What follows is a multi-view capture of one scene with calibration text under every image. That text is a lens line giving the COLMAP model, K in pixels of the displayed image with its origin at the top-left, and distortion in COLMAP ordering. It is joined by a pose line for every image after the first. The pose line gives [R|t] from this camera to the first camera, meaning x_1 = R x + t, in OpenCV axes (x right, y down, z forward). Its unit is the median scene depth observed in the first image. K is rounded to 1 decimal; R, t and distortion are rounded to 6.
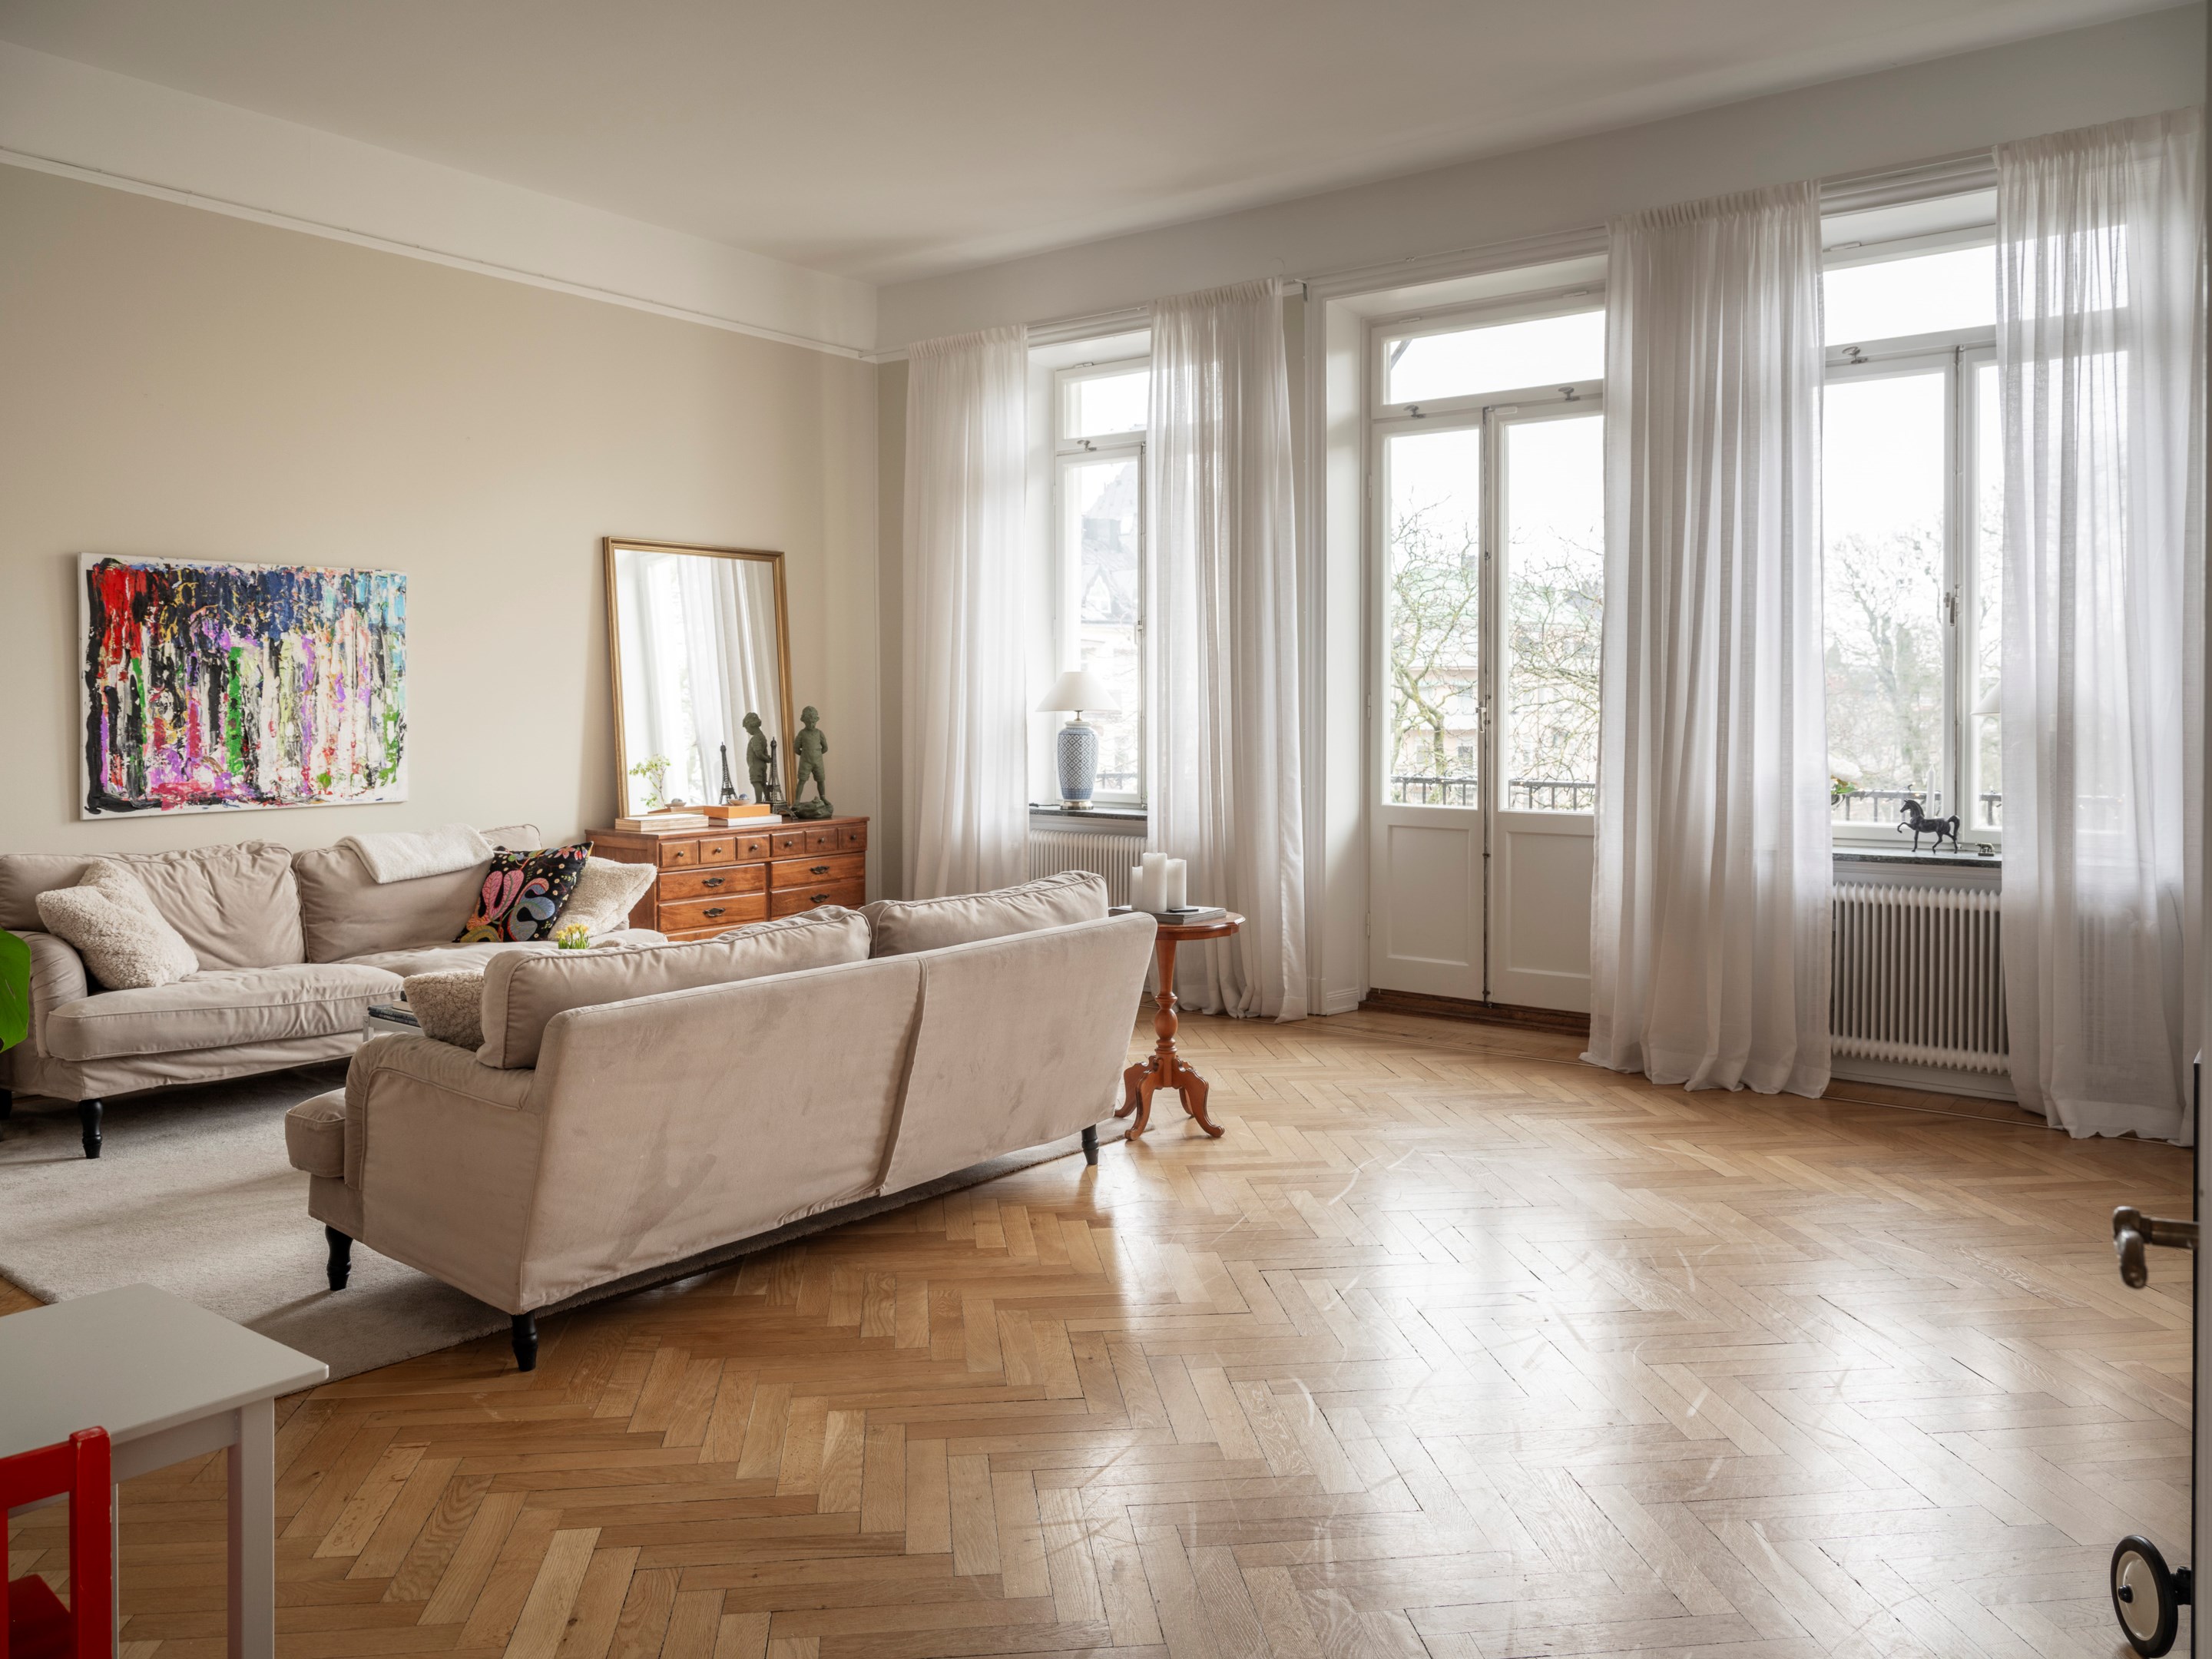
lens RADIAL K [[1689.0, 0, 1080.5], [0, 1689.0, 739.8], [0, 0, 1]] dist [0.002130, -0.003051]
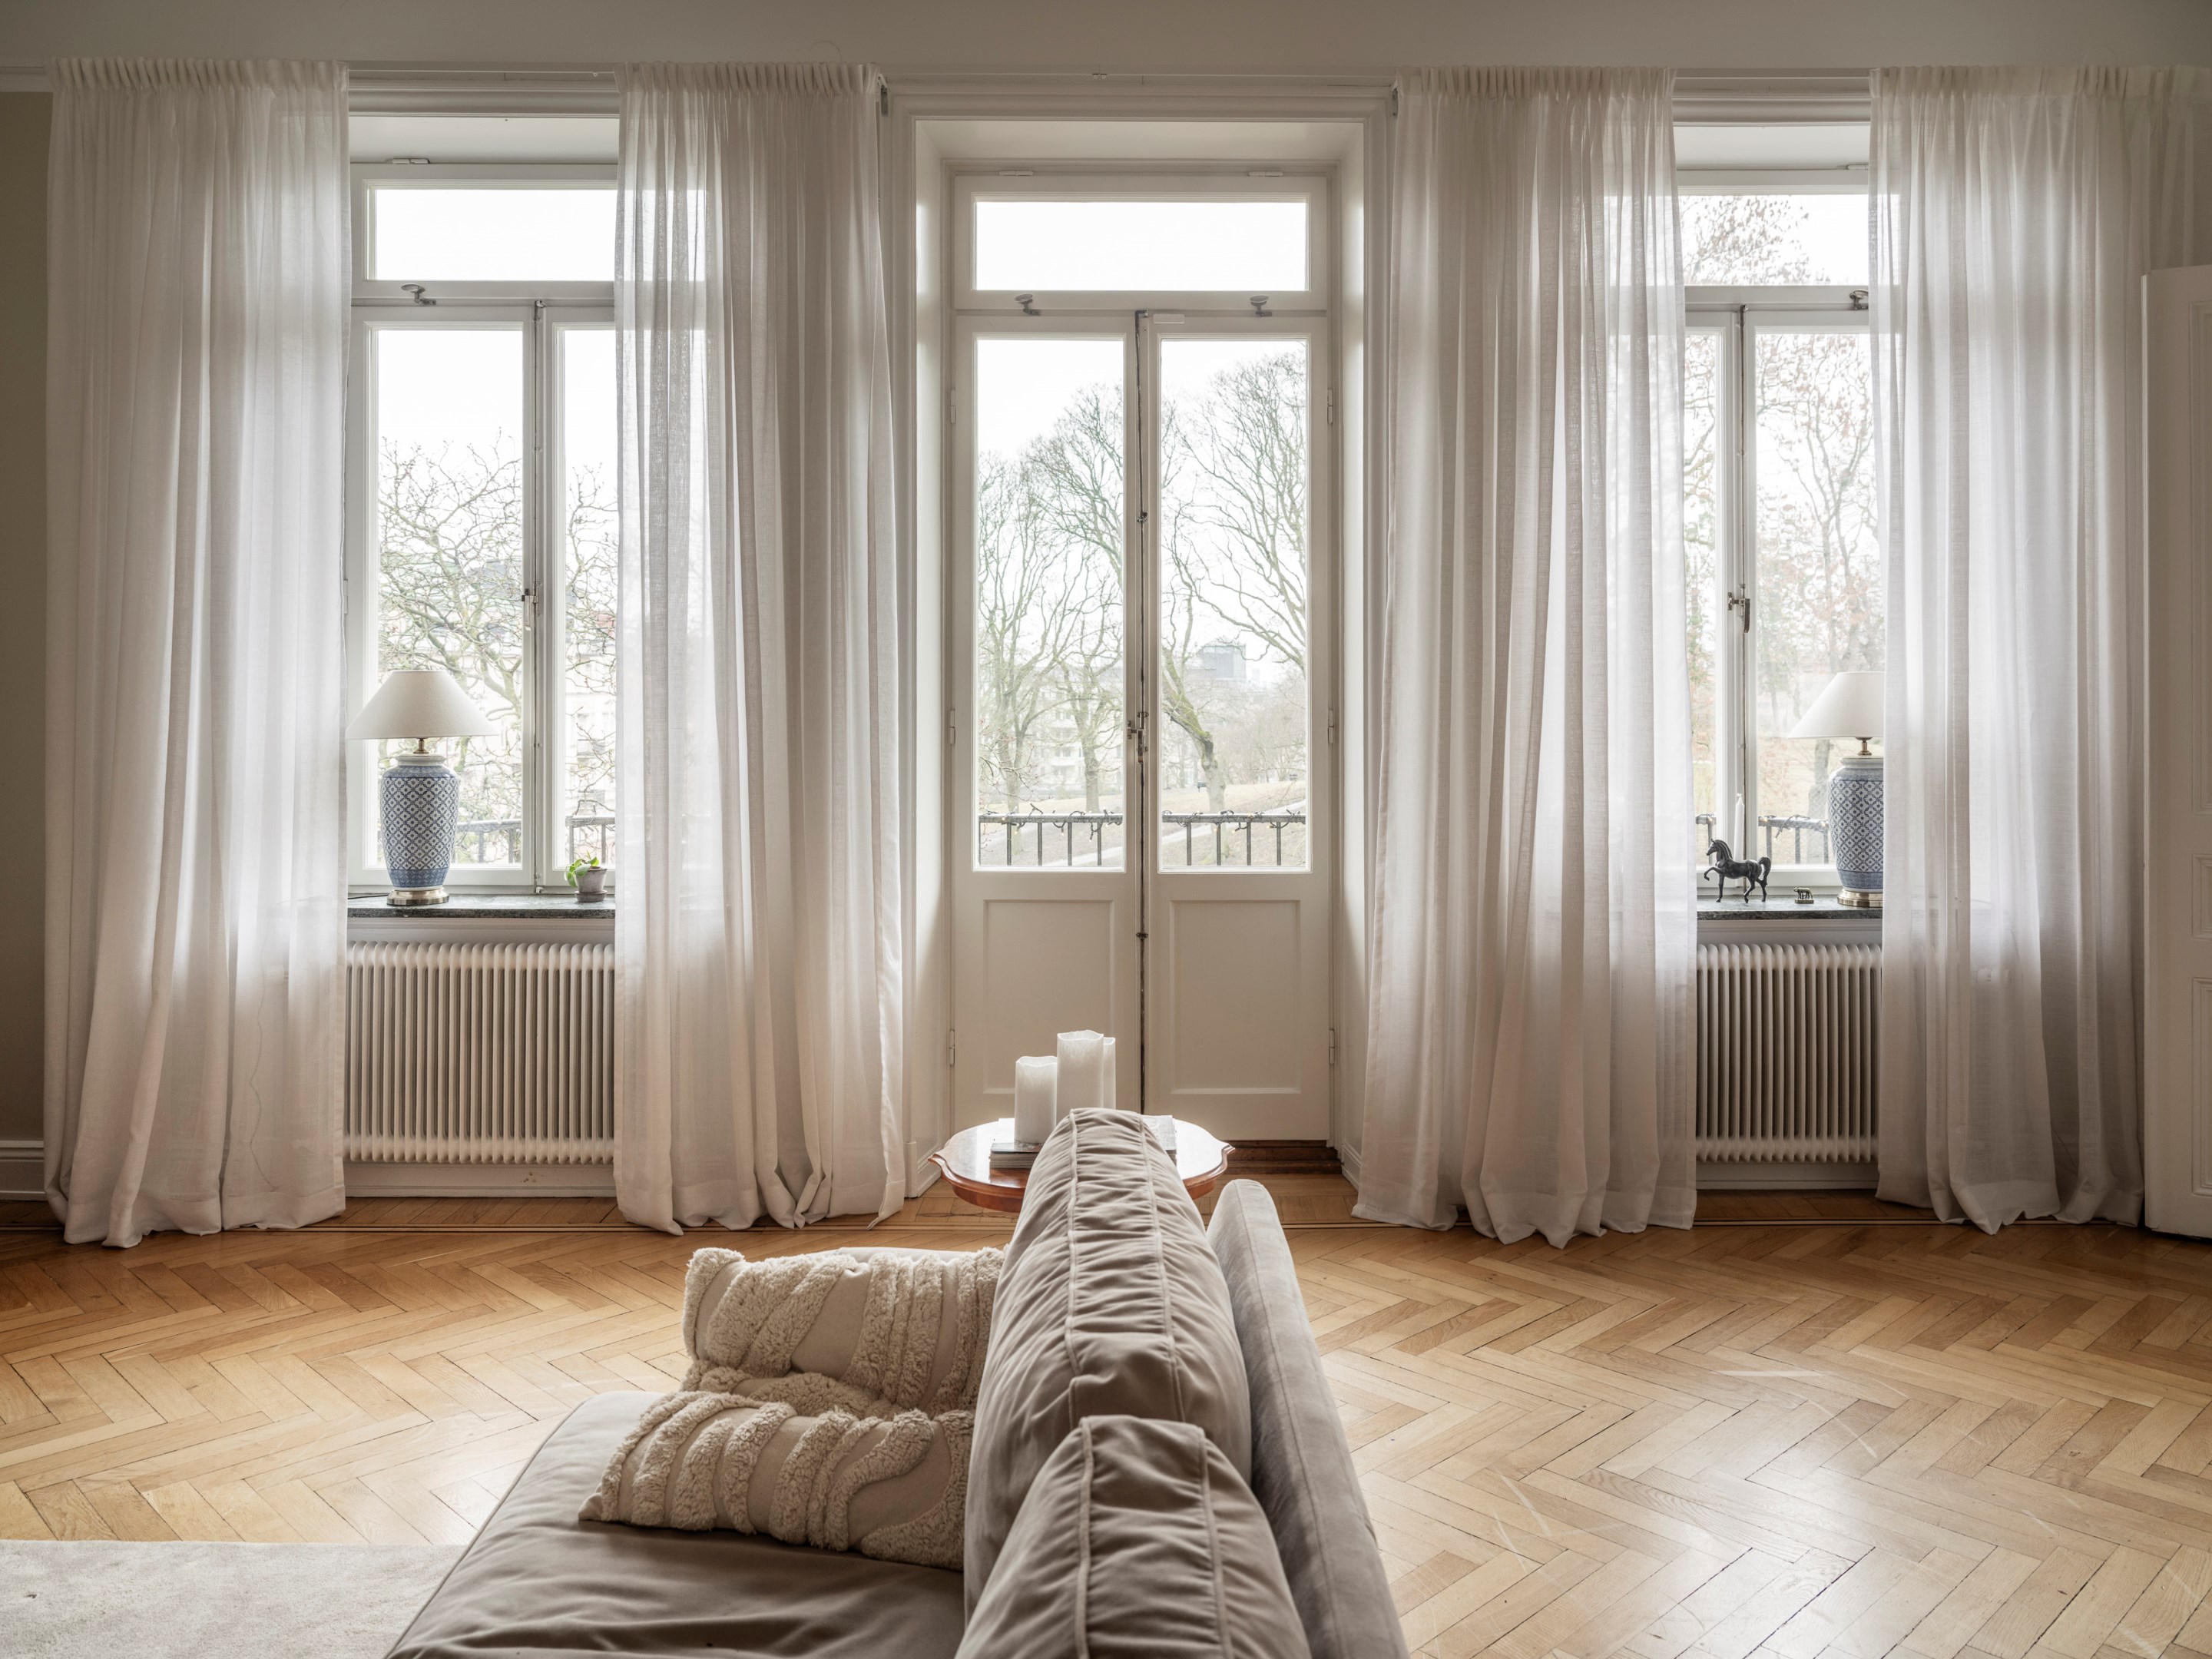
lens RADIAL K [[1744.9, 0, 1204.3], [0, 1744.9, 681.7], [0, 0, 1]] dist [0.001738, -0.003771]
pose [[0.771647, 0.001540, 0.636049, -0.228596], [0.013988, 0.999714, -0.019392, -0.026698], [-0.635897, 0.023861, 0.771405, 0.450364]]
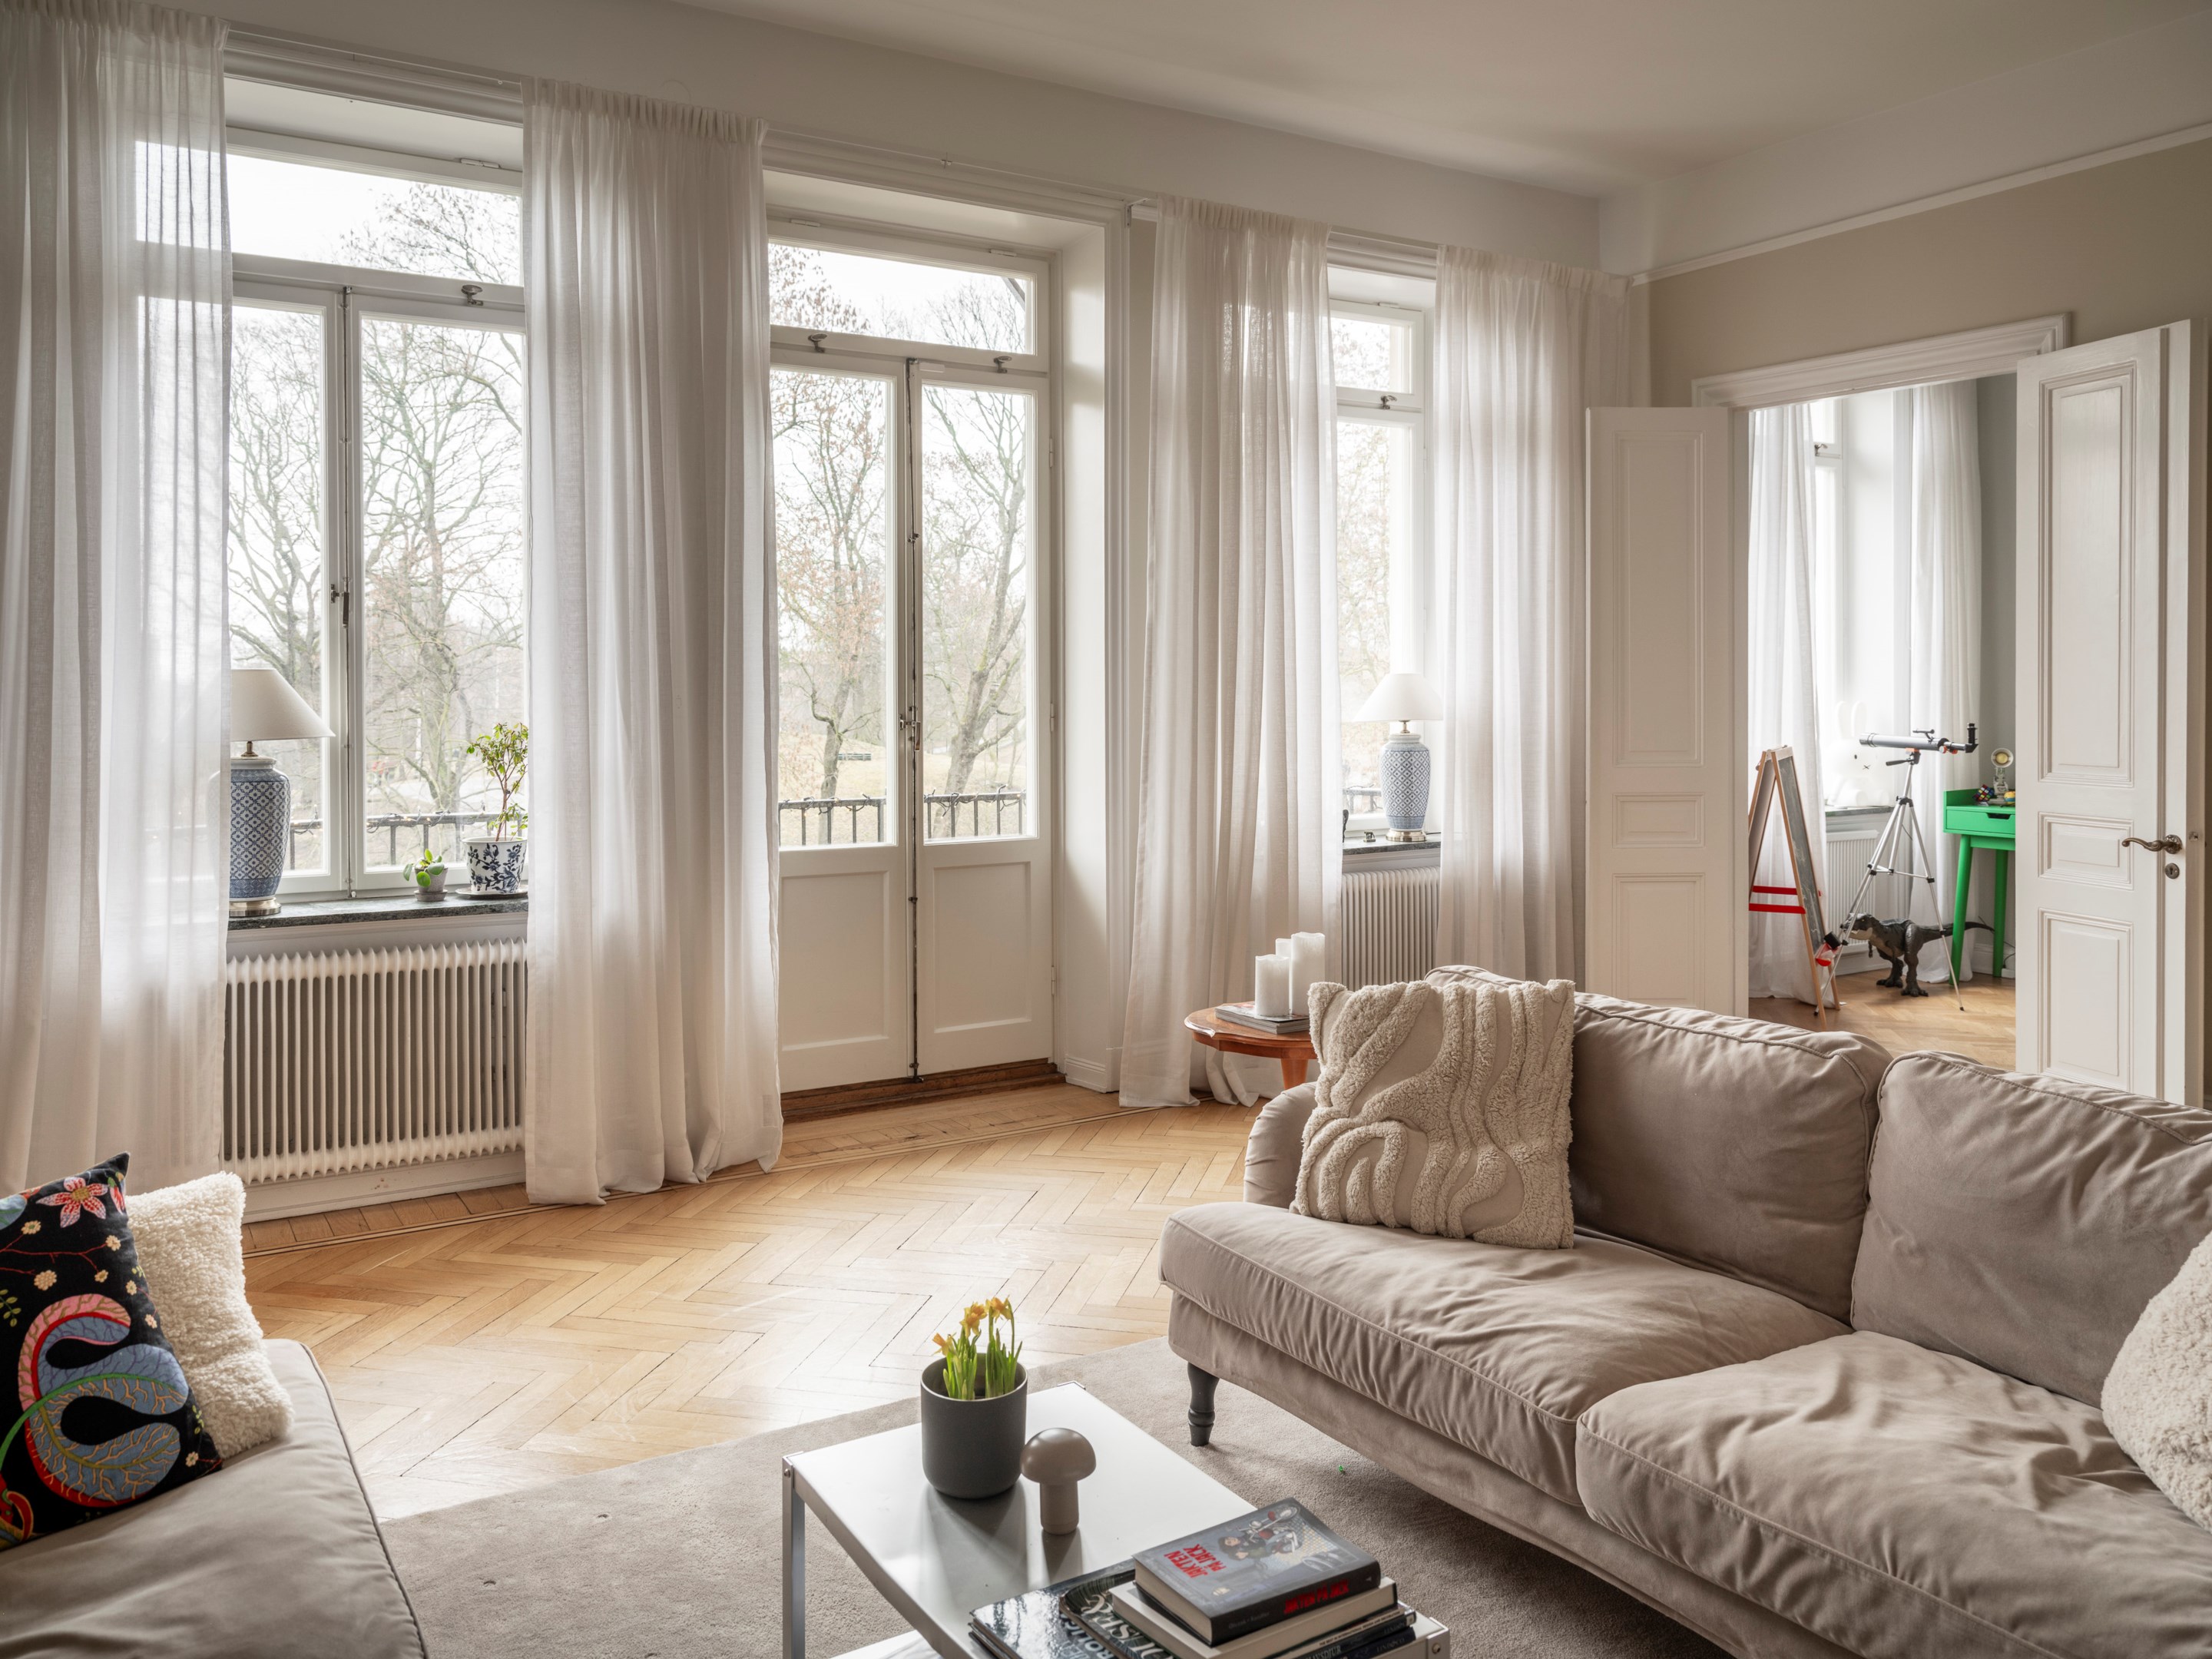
lens RADIAL K [[1735.6, 0, 1133.7], [0, 1735.6, 708.8], [0, 0, 1]] dist [-0.002081, -0.000794]
pose [[0.310212, -0.013857, 0.950566, -0.583506], [0.023031, 0.999710, 0.007058, -0.031341], [-0.950388, 0.019703, 0.310442, 0.691860]]
